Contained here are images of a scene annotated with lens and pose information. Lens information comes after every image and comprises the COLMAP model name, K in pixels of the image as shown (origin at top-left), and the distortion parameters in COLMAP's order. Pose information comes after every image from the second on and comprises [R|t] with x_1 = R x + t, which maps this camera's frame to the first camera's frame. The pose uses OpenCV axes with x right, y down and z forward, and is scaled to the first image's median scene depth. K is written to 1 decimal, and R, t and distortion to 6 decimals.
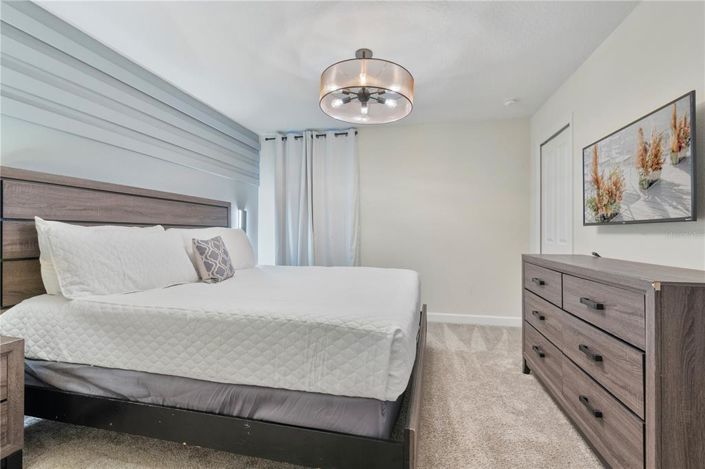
lens RADIAL K [[320.6, 0, 352.5], [0, 320.6, 234.5], [0, 0, 1]] dist [-0.015975, 0.000842]
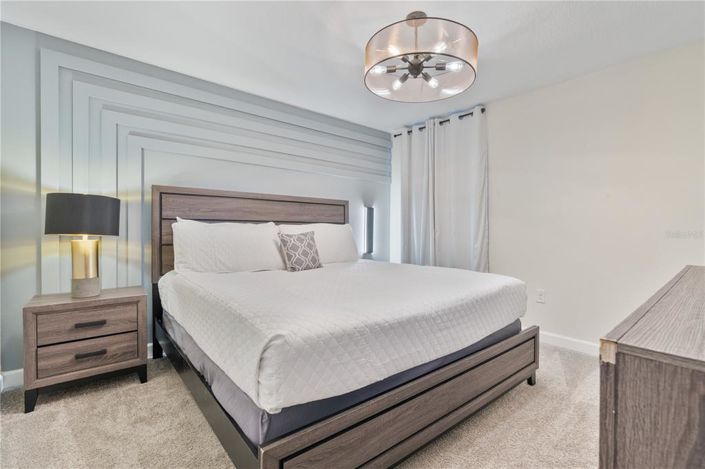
lens RADIAL K [[320.6, 0, 352.5], [0, 320.6, 234.5], [0, 0, 1]] dist [-0.015975, 0.000842]
pose [[0.790877, 0.012004, -0.611857, 0.299441], [-0.008789, 0.999927, 0.008256, 0.004588], [0.611912, -0.001151, 0.790925, 0.152826]]
